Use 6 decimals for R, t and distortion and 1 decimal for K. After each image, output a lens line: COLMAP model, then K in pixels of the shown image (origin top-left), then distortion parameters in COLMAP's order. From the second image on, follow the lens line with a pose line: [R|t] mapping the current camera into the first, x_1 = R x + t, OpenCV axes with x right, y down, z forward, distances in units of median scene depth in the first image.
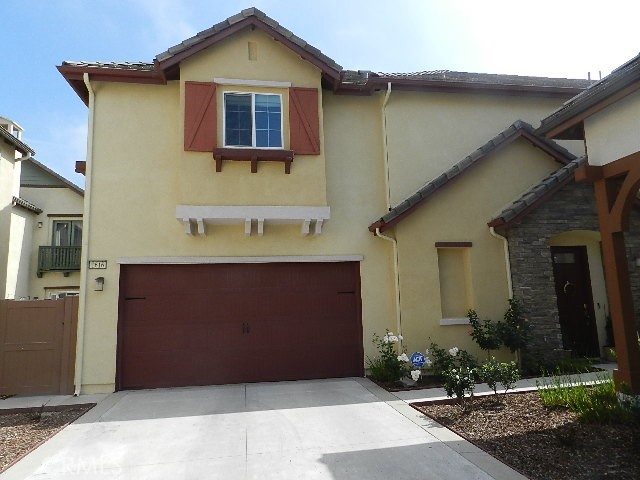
lens RADIAL K [[428.7, 0, 320.0], [0, 428.7, 240.0], [0, 0, 1]] dist [0.002172, 0.000496]
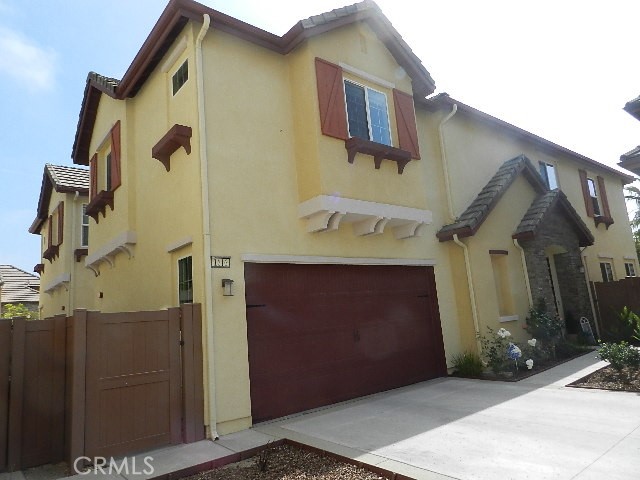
lens RADIAL K [[428.7, 0, 320.0], [0, 428.7, 240.0], [0, 0, 1]] dist [0.002172, 0.000496]
pose [[0.871647, 0.045430, 0.488024, -0.704093], [-0.020858, 0.998231, -0.055670, 0.054196], [-0.489690, 0.038345, 0.871053, 0.234775]]
